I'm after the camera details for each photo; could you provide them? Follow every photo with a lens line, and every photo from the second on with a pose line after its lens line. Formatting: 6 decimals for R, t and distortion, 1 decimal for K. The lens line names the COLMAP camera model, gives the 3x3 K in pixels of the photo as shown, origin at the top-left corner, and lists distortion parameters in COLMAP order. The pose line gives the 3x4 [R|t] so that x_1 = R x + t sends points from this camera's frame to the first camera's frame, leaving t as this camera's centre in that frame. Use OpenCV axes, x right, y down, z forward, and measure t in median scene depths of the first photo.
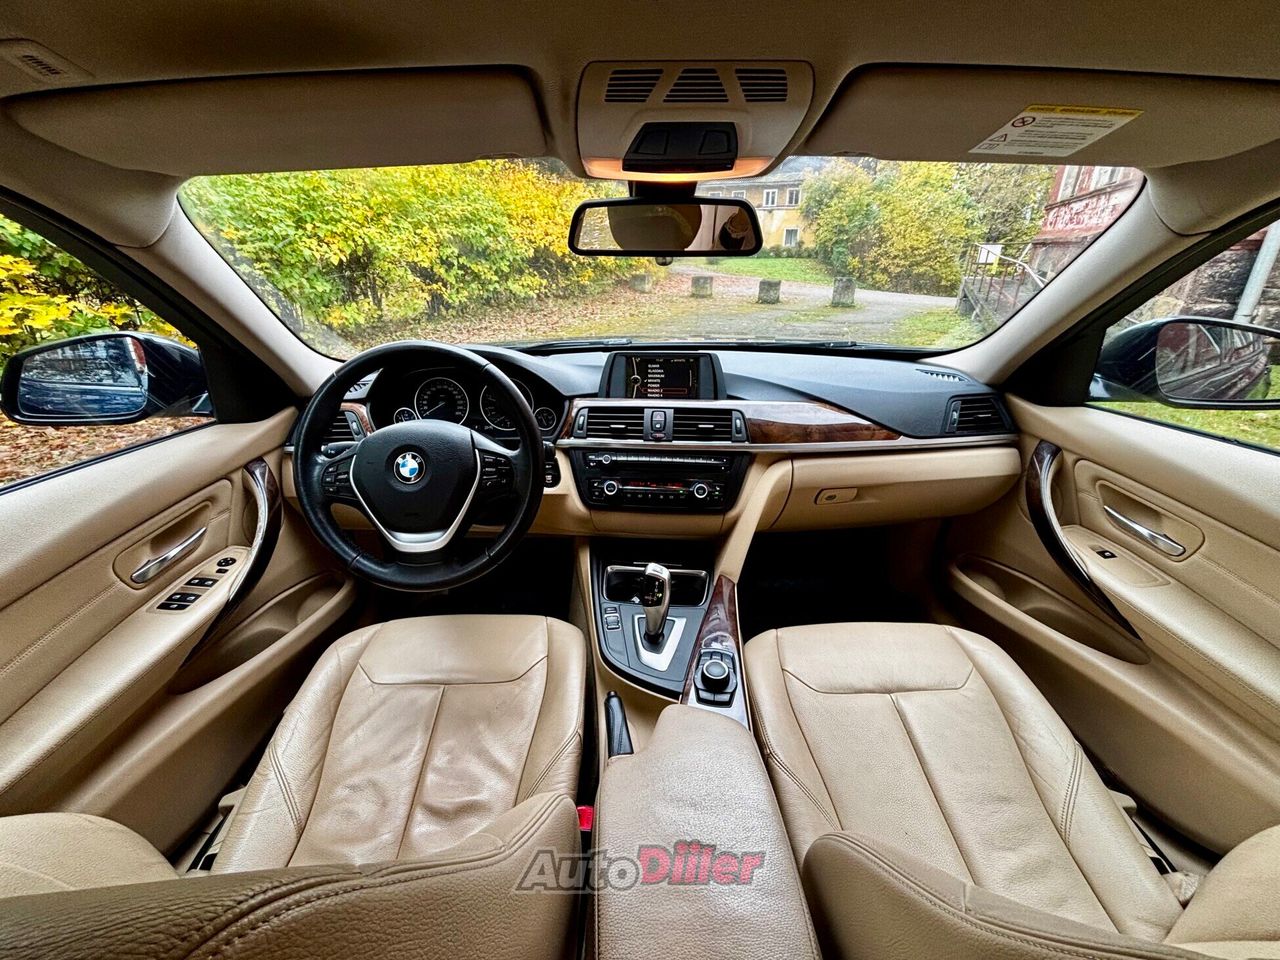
lens RADIAL K [[519.2, 0, 640.0], [0, 519.2, 480.0], [0, 0, 1]] dist [-0.000002, 0.000260]
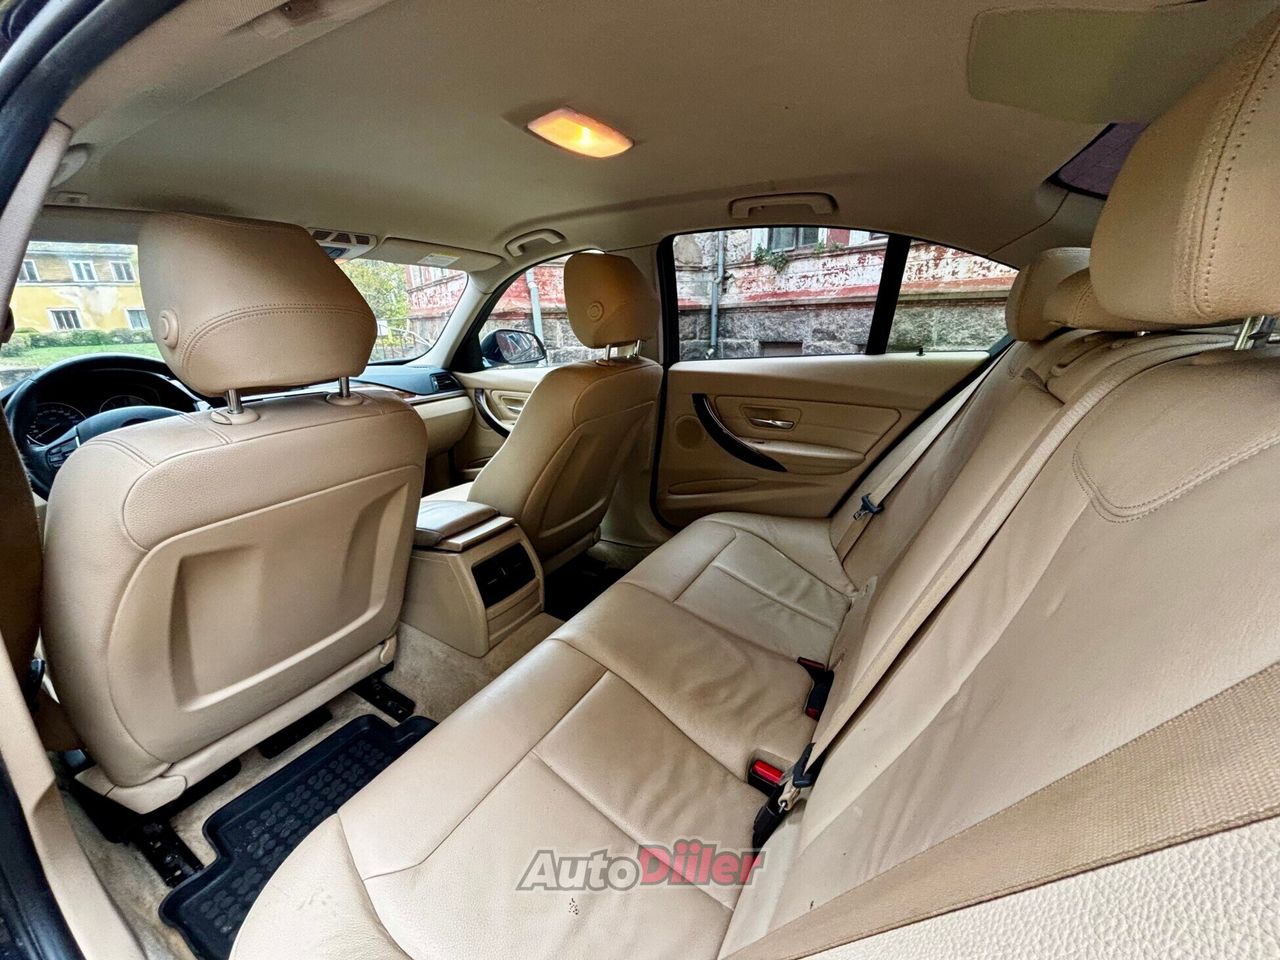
lens RADIAL K [[519.2, 0, 640.0], [0, 519.2, 480.0], [0, 0, 1]] dist [-0.000002, 0.000260]
pose [[0.530907, -0.262466, 0.805760, -0.677851], [0.367519, 0.928069, 0.060152, 0.389042], [-0.763588, 0.264197, 0.589180, -0.669371]]
